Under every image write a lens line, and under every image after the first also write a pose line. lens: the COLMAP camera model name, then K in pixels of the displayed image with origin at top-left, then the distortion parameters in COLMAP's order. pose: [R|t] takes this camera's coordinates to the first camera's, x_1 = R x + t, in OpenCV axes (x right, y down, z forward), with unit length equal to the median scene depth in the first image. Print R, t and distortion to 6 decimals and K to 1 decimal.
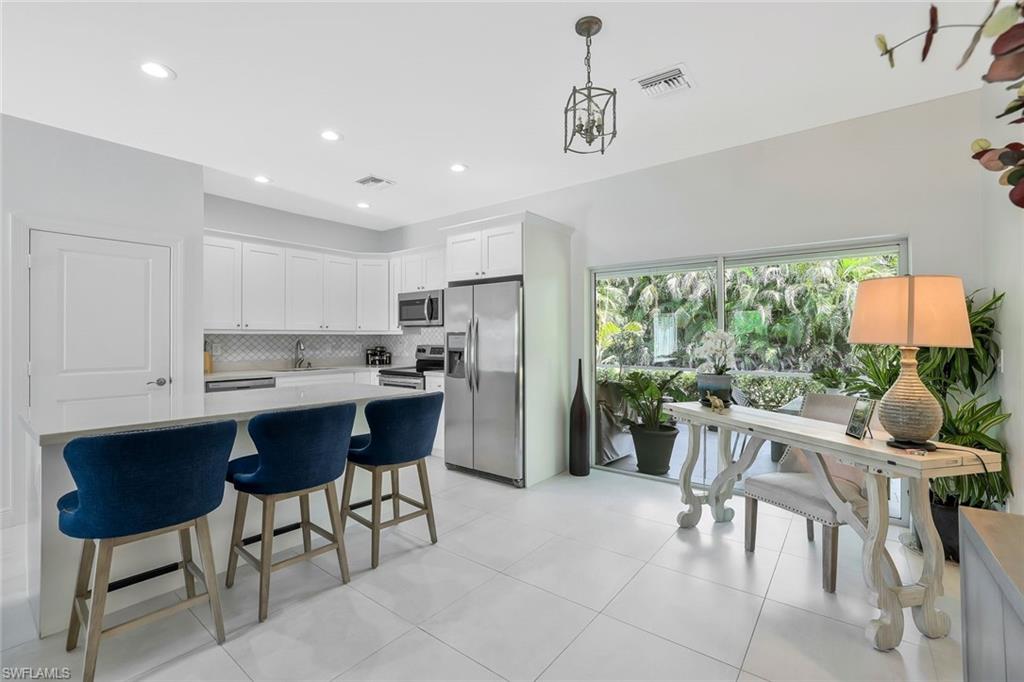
lens RADIAL K [[445.6, 0, 508.5], [0, 445.6, 339.3], [0, 0, 1]] dist [-0.014979, 0.003509]
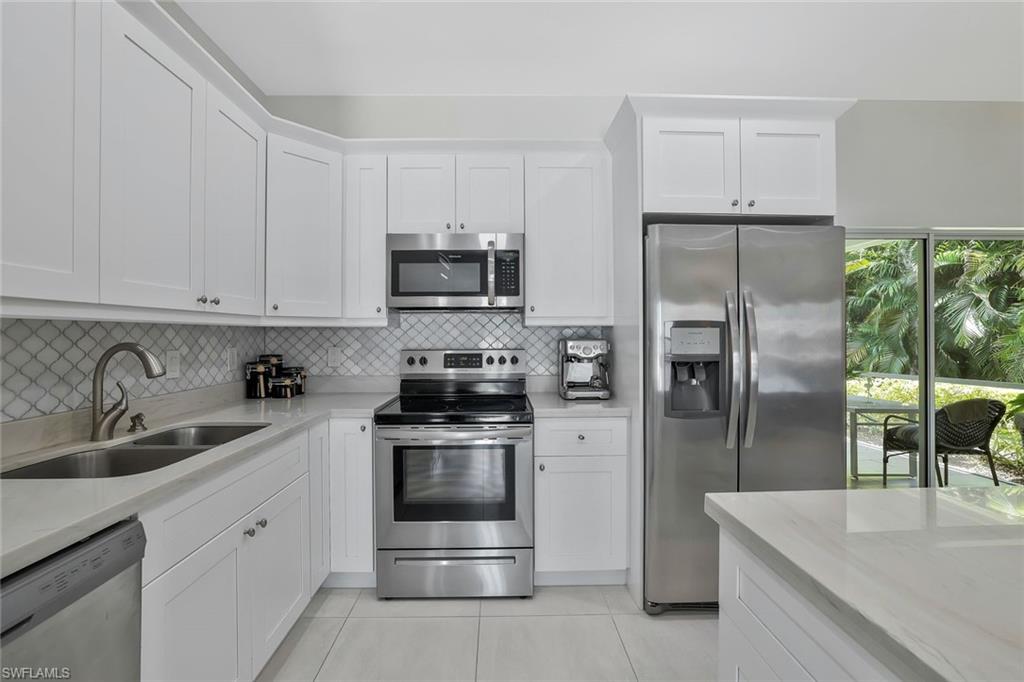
lens RADIAL K [[445.6, 0, 511.9], [0, 445.6, 336.2], [0, 0, 1]] dist [-0.014979, 0.003509]
pose [[0.774913, -0.004923, 0.632049, -0.420647], [0.005139, 0.999986, 0.001488, -0.001223], [-0.632047, 0.002095, 0.774927, 0.568166]]
